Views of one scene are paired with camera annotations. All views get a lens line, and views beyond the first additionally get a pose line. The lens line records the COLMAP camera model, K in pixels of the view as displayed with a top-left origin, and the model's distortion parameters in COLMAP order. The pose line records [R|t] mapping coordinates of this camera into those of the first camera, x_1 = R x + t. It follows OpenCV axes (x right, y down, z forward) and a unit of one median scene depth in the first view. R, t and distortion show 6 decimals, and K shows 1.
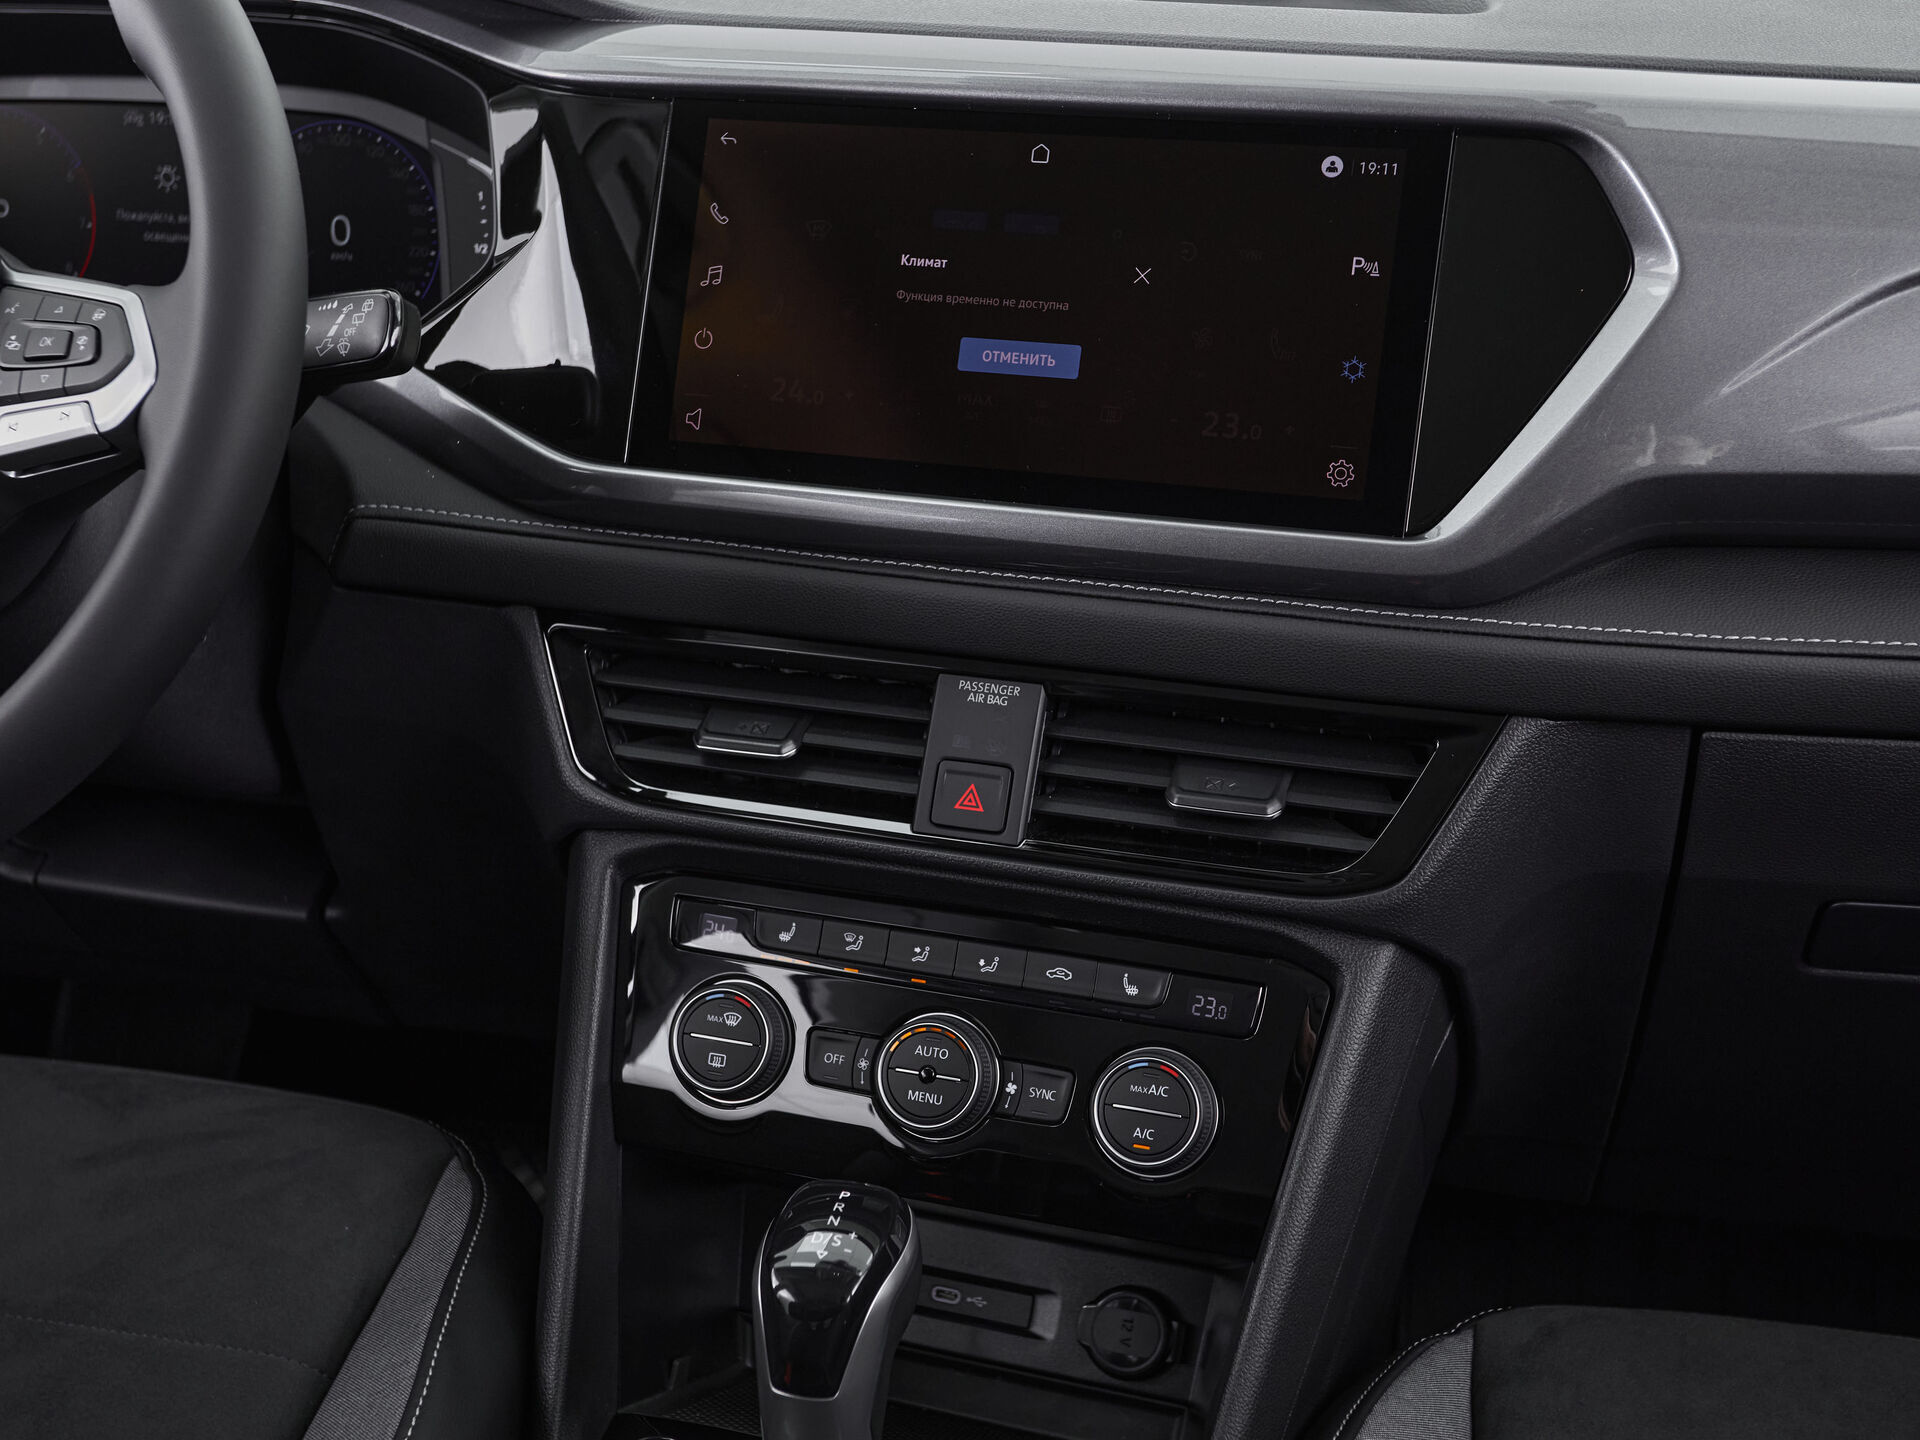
lens RADIAL K [[2451.4, 0, 912.7], [0, 2451.4, 721.7], [0, 0, 1]] dist [0.011427, 0.062045]
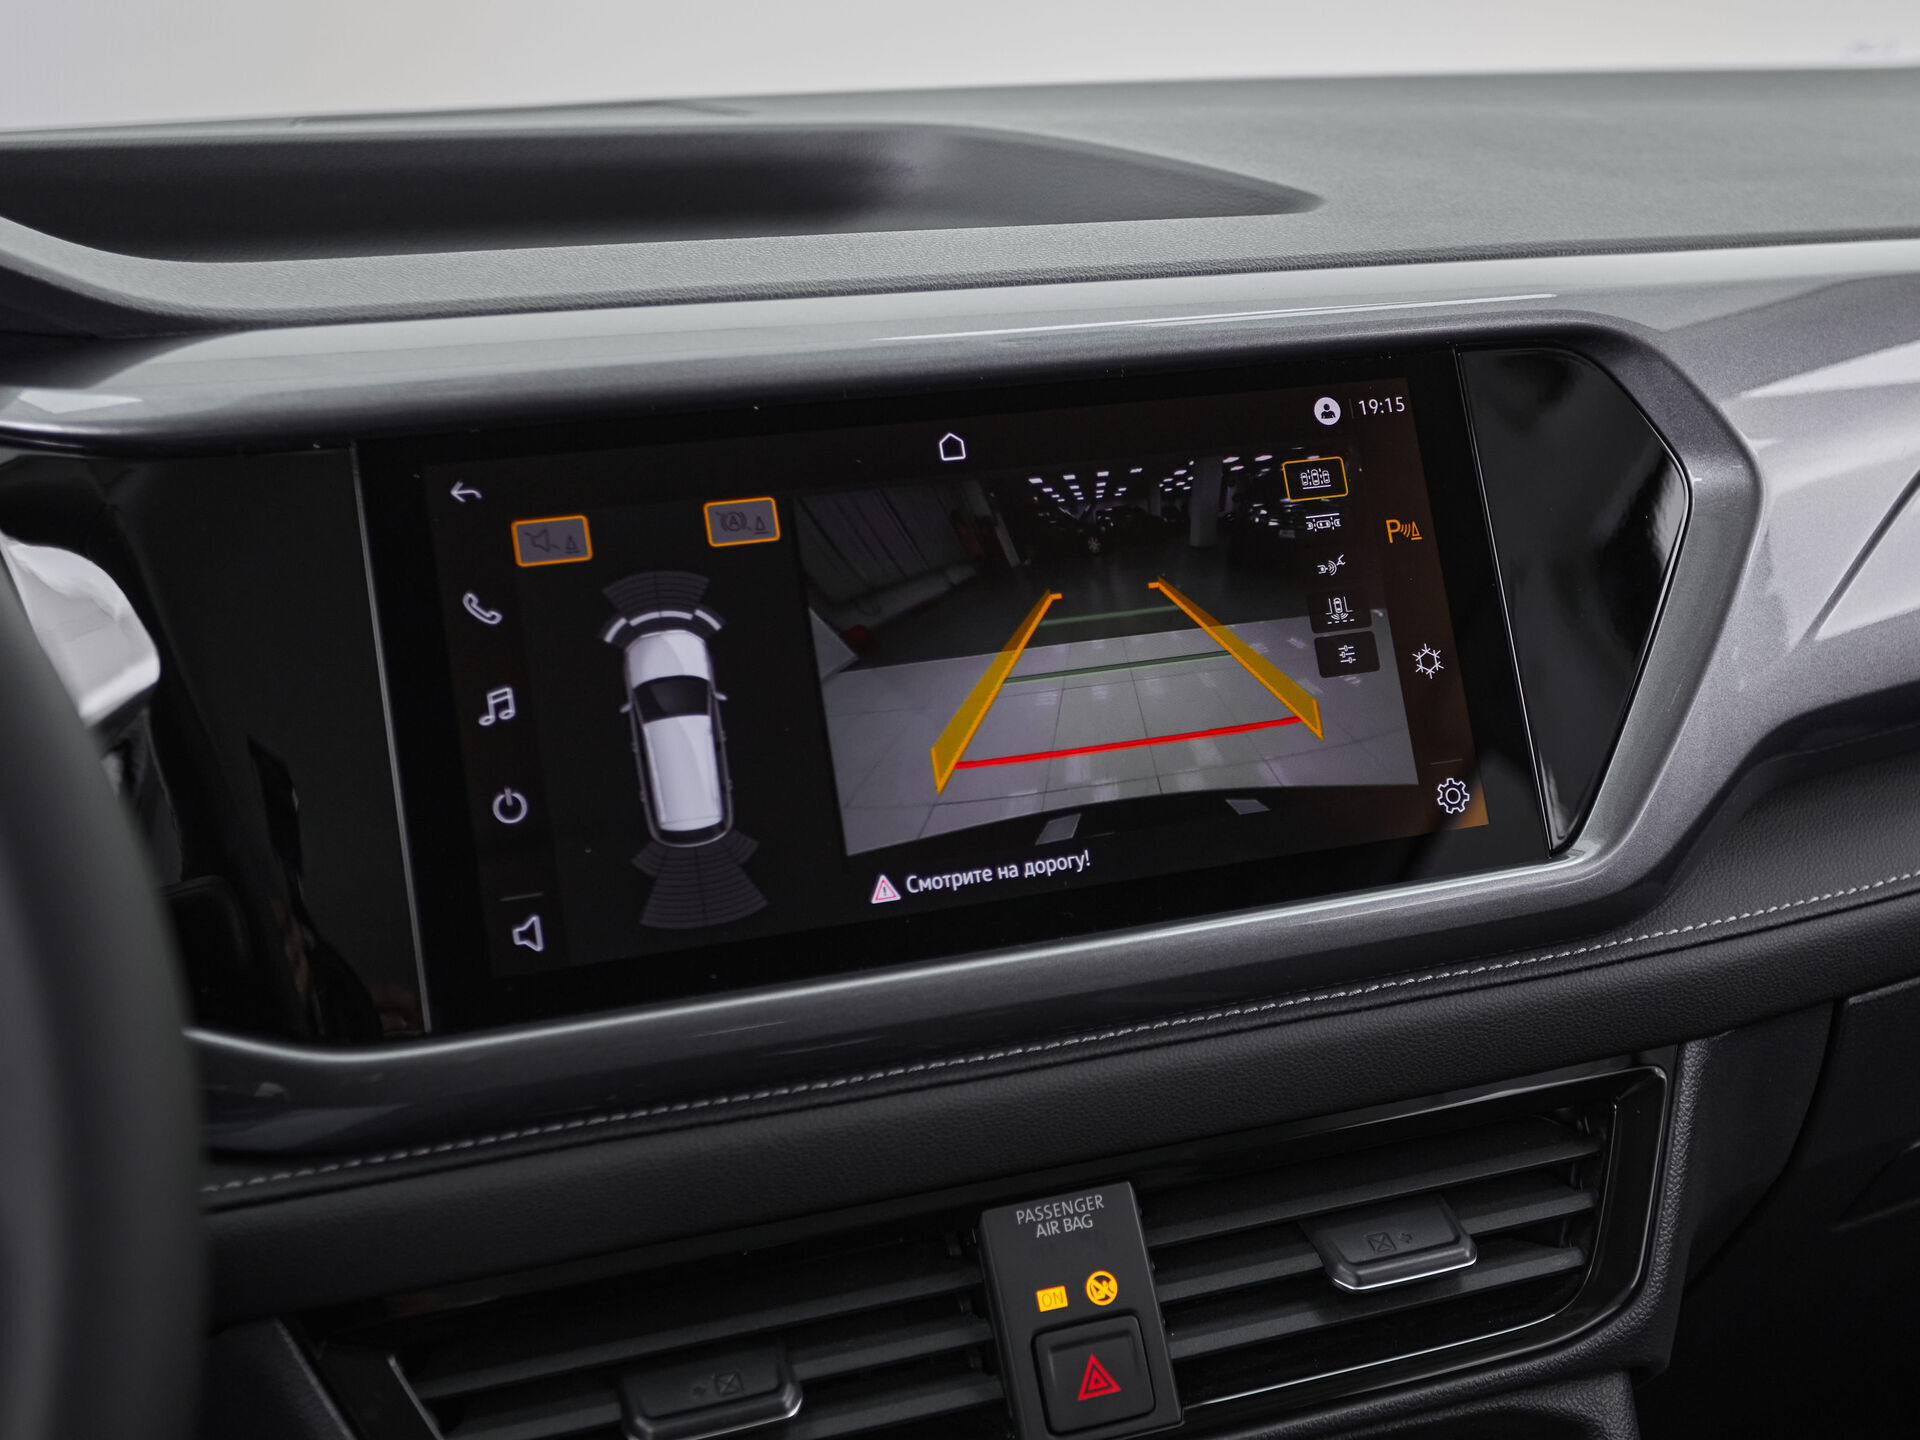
lens RADIAL K [[2400.9, 0, 980.3], [0, 2400.9, 680.7], [0, 0, 1]] dist [0.017280, 0.033623]
pose [[0.786332, -0.188718, 0.588275, -0.356993], [0.252570, 0.967192, -0.027331, -0.145213], [-0.563817, 0.170072, 0.808199, 0.448978]]
